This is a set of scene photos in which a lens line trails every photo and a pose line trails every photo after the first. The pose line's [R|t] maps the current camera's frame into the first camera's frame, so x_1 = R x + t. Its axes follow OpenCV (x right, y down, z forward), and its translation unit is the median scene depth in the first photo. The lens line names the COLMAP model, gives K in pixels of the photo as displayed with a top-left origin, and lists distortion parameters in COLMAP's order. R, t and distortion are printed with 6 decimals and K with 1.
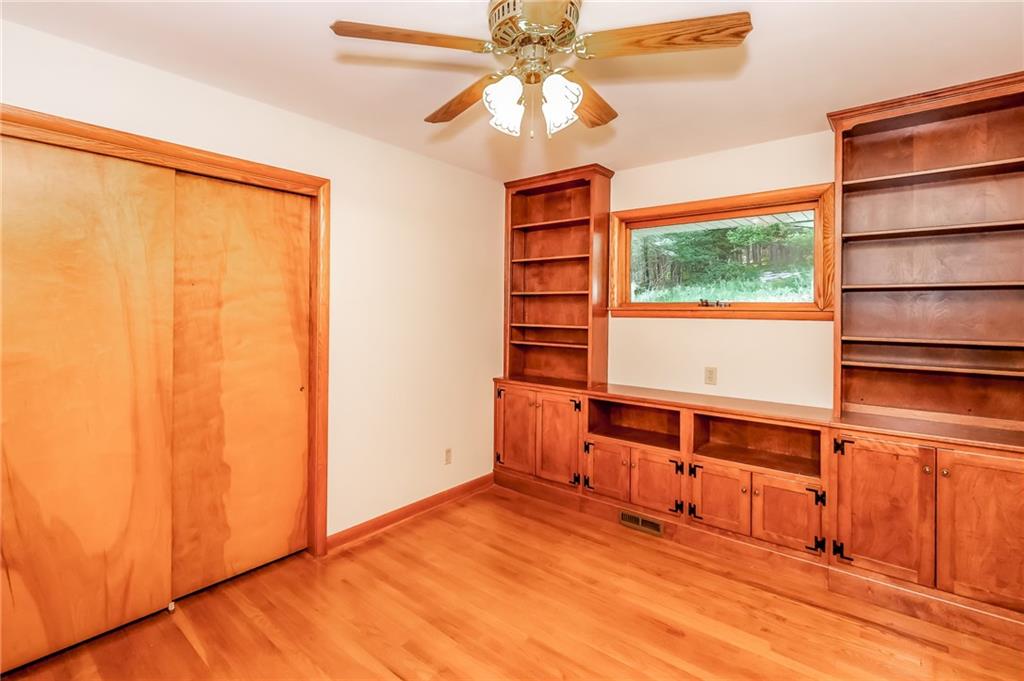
lens RADIAL K [[454.0, 0, 507.3], [0, 454.0, 316.2], [0, 0, 1]] dist [-0.001042, -0.000274]
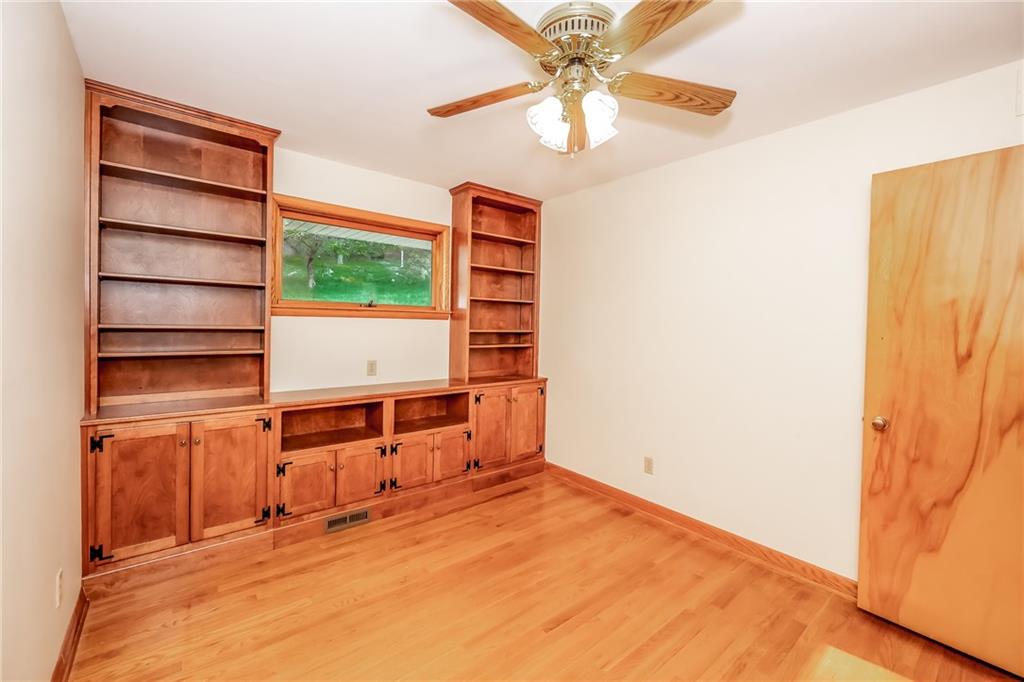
lens RADIAL K [[432.9, 0, 514.4], [0, 432.9, 323.3], [0, 0, 1]] dist [0.000044, -0.000029]
pose [[0.201878, -0.015885, 0.979282, -0.597897], [-0.018100, 0.999637, 0.019947, -0.008621], [-0.979243, -0.021752, 0.201518, 0.479384]]
